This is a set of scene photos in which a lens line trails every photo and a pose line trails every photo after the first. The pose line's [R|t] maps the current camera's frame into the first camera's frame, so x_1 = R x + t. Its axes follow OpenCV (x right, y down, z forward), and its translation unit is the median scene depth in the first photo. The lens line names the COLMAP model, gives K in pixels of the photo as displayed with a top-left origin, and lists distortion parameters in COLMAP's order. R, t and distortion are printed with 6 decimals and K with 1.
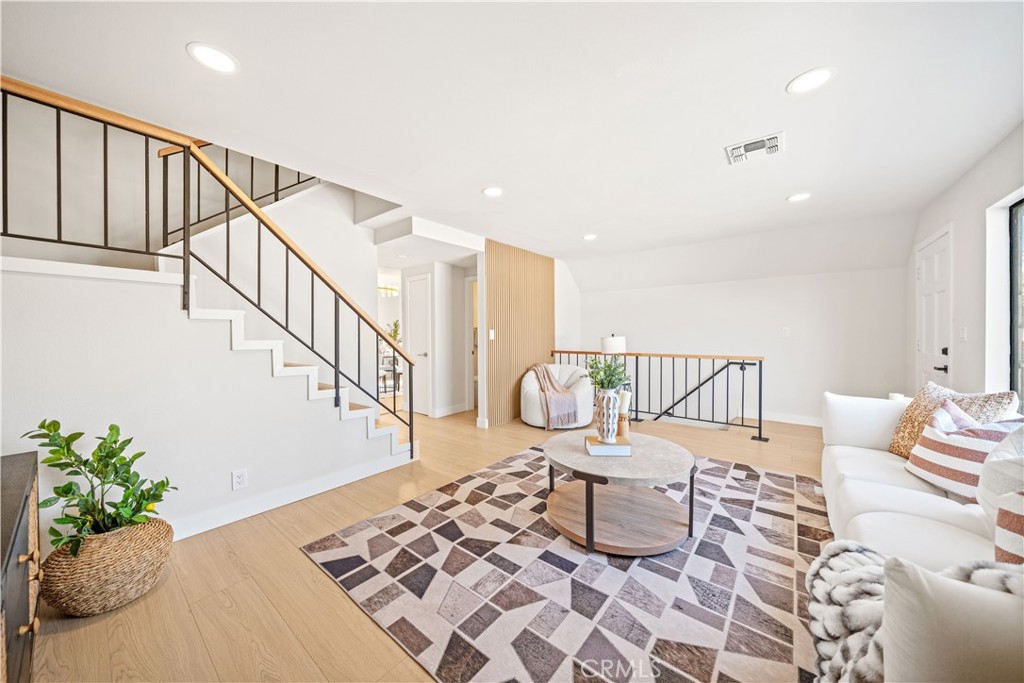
lens RADIAL K [[350.7, 0, 509.2], [0, 350.7, 339.3], [0, 0, 1]] dist [-0.002418, -0.000052]
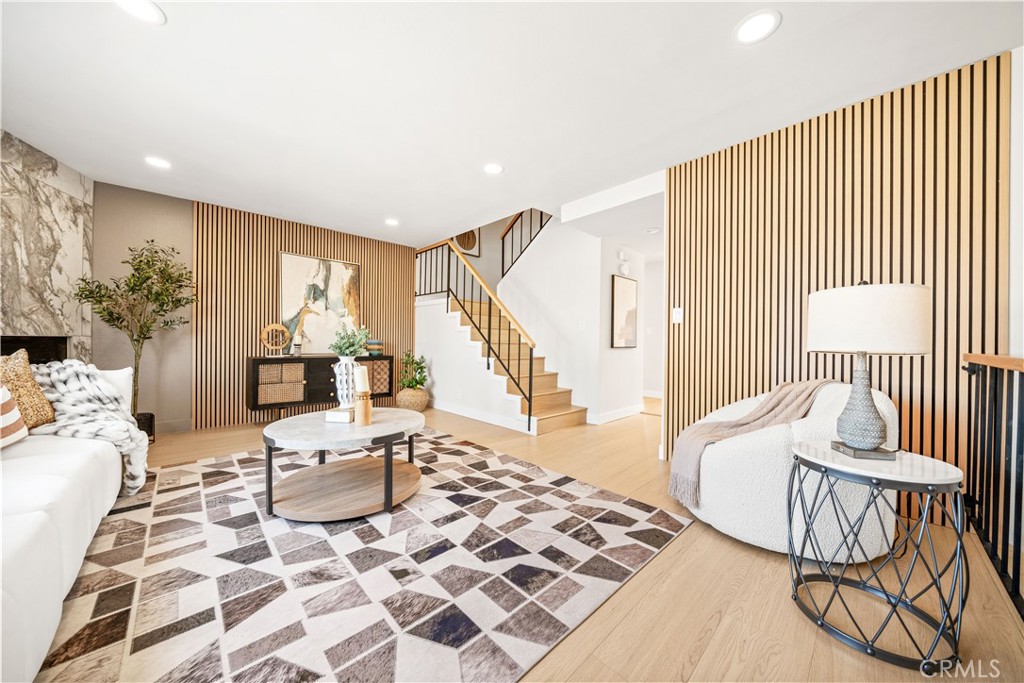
lens RADIAL K [[350.7, 0, 507.8], [0, 350.7, 341.6], [0, 0, 1]] dist [-0.002418, -0.000052]
pose [[-0.136010, 0.002532, -0.990704, 1.157880], [-0.024842, 0.999674, 0.005965, 0.070341], [0.990396, 0.025423, -0.135902, 1.490783]]
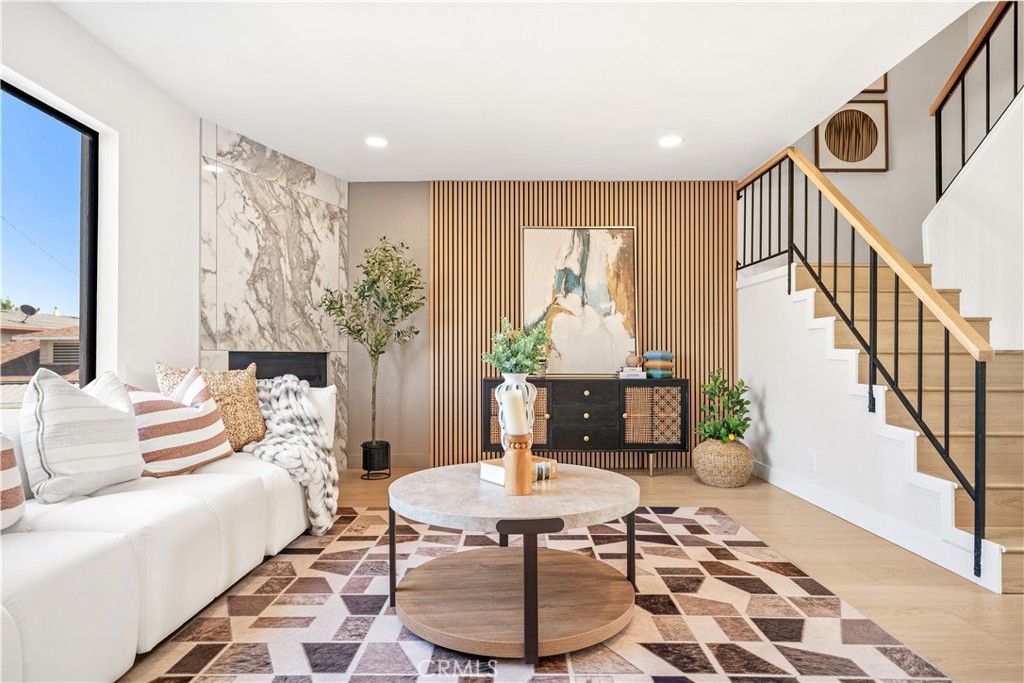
lens RADIAL K [[571.4, 0, 507.9], [0, 571.4, 351.4], [0, 0, 1]] dist [0.005108, 0.000543]
pose [[-0.782619, -0.002408, -0.622497, 0.852329], [-0.004464, 0.999989, 0.001745, 0.089945], [0.622485, 0.004145, -0.782620, 1.649170]]
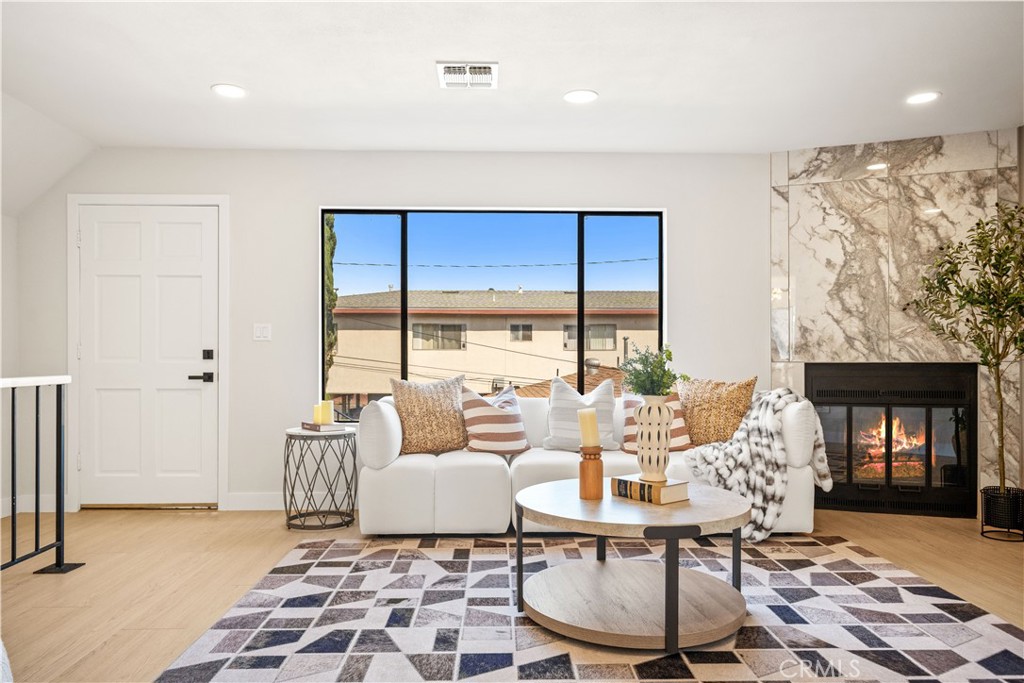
lens RADIAL K [[685.2, 0, 511.2], [0, 685.2, 356.2], [0, 0, 1]] dist [0.007524, -0.008329]
pose [[-0.649519, 0.006133, 0.760320, -0.461375], [0.017175, 0.999831, 0.006607, 0.049176], [-0.760151, 0.017349, -0.649515, 1.850733]]
